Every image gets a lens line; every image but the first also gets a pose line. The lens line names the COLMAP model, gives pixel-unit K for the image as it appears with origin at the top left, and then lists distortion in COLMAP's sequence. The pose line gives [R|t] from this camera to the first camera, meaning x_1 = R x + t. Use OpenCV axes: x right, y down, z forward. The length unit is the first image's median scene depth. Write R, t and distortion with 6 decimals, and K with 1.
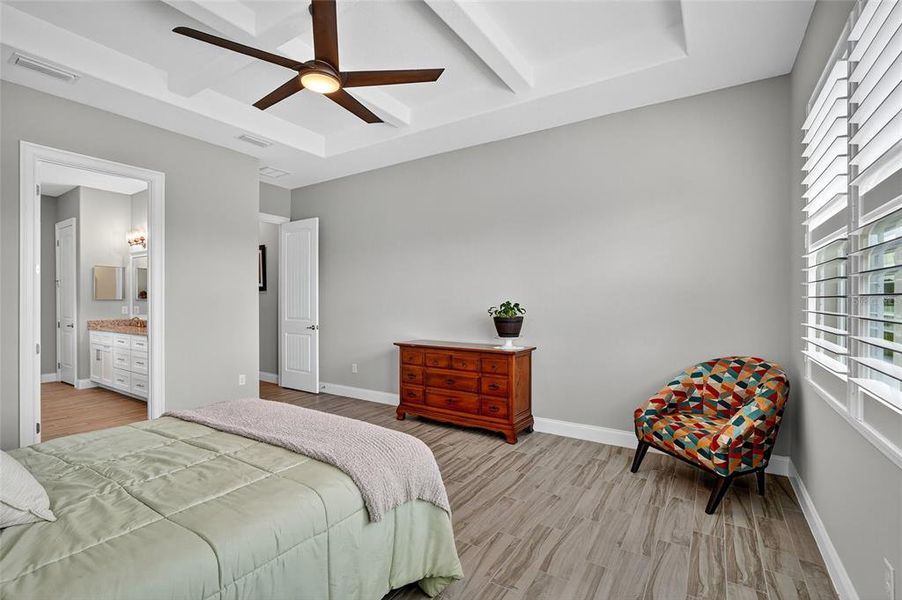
lens RADIAL K [[413.1, 0, 448.1], [0, 413.1, 300.2], [0, 0, 1]] dist [-0.031103, 0.013631]
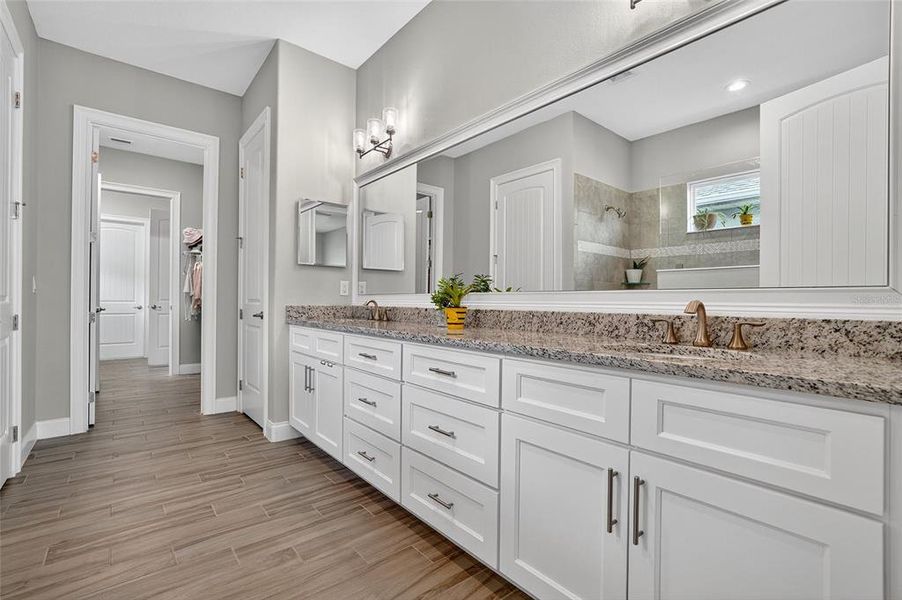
lens RADIAL K [[413.1, 0, 448.1], [0, 413.1, 300.2], [0, 0, 1]] dist [-0.031103, 0.013631]
pose [[0.953775, 0.009488, -0.300371, -0.540861], [-0.011372, 0.999925, -0.004525, 0.043365], [0.300306, 0.007732, 0.953812, 0.571863]]
